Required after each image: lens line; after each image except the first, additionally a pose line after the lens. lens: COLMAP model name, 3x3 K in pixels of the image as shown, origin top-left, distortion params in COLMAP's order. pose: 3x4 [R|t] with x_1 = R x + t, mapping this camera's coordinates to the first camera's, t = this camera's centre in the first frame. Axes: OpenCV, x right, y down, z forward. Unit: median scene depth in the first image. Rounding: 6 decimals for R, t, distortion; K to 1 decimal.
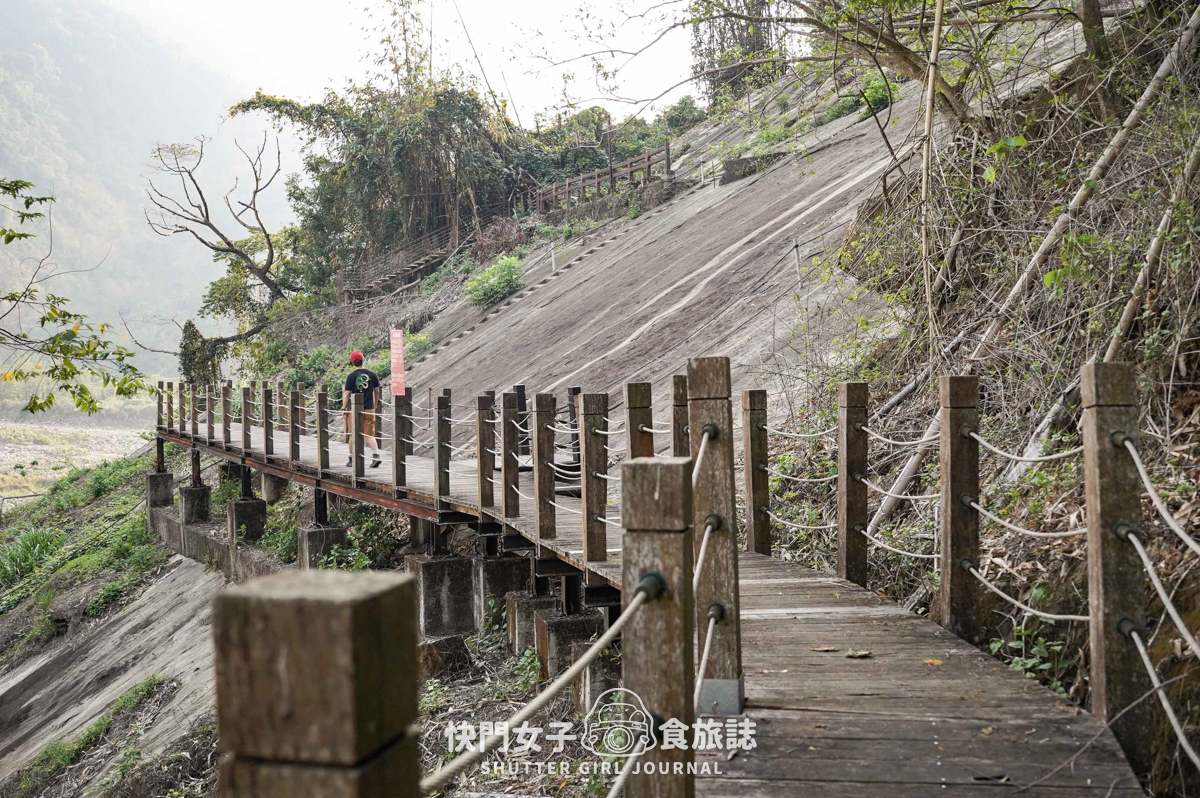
lens RADIAL K [[1191.0, 0, 600.0], [0, 1191.0, 399.0], [0, 0, 1]] dist [-0.076961, 0.012551]
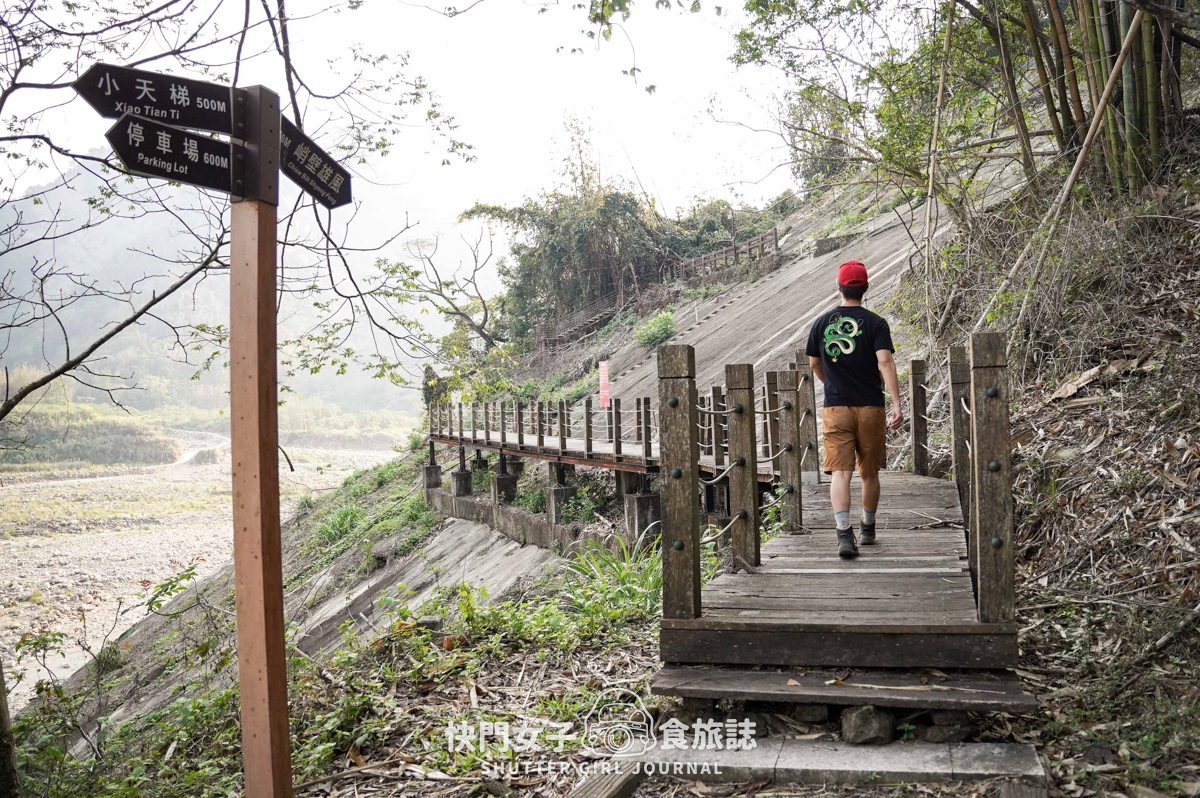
lens RADIAL K [[976.6, 0, 600.0], [0, 976.6, 399.0], [0, 0, 1]] dist [-0.199243, 0.139924]
pose [[0.992135, -0.019829, -0.123588, -0.009534], [0.016157, 0.999400, -0.030642, 0.013778], [0.124122, 0.028404, 0.991860, -0.120465]]
